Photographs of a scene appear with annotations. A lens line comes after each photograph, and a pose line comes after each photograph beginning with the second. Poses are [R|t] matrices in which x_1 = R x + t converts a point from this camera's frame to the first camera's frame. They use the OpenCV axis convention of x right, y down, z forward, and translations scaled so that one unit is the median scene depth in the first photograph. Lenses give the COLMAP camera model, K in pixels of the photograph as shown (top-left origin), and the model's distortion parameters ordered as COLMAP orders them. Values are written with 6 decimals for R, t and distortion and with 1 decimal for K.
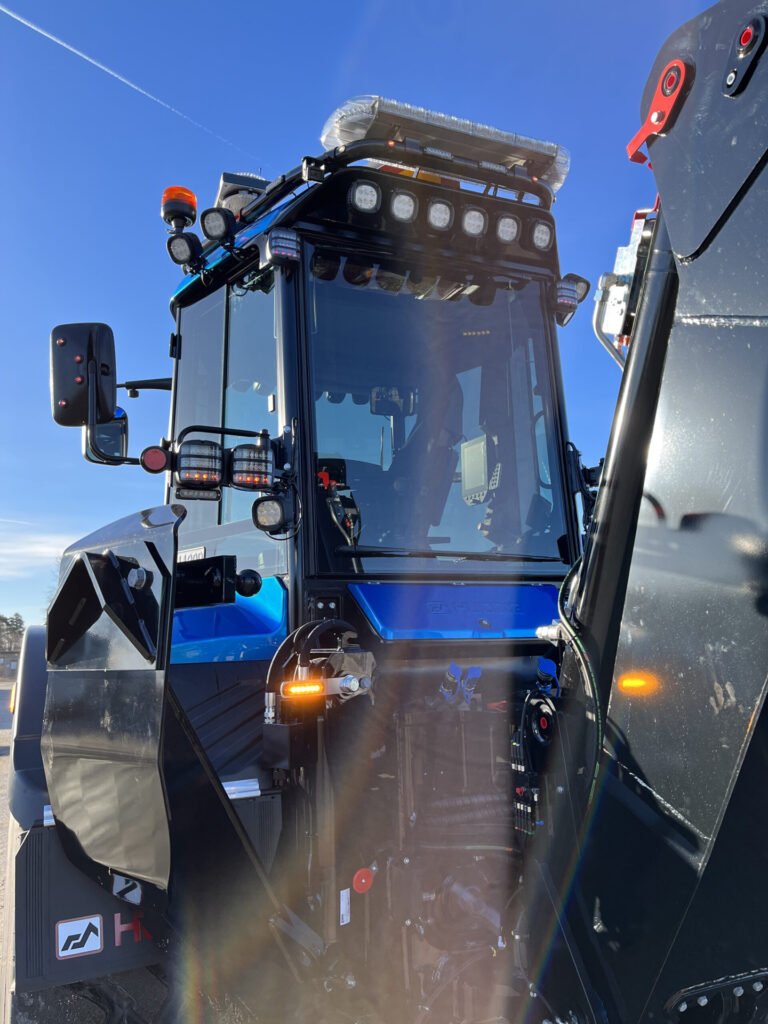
lens RADIAL K [[776.1, 0, 389.4], [0, 776.1, 508.0], [0, 0, 1]] dist [0.007524, -0.003008]
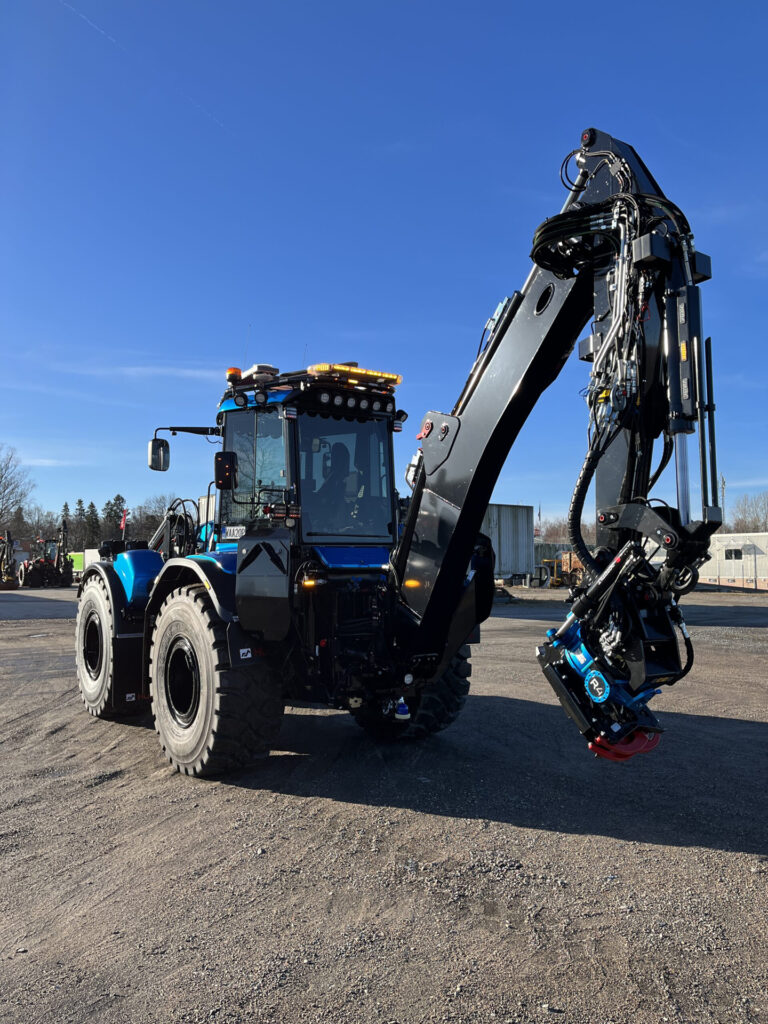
lens RADIAL K [[776.1, 0, 384.0], [0, 776.1, 514.0], [0, 0, 1]] dist [0.007524, -0.003008]
pose [[0.973879, 0.035215, 0.224321, -0.485210], [-0.061022, 0.992148, 0.109173, -0.372400], [-0.218715, -0.120010, 0.968381, -1.908535]]
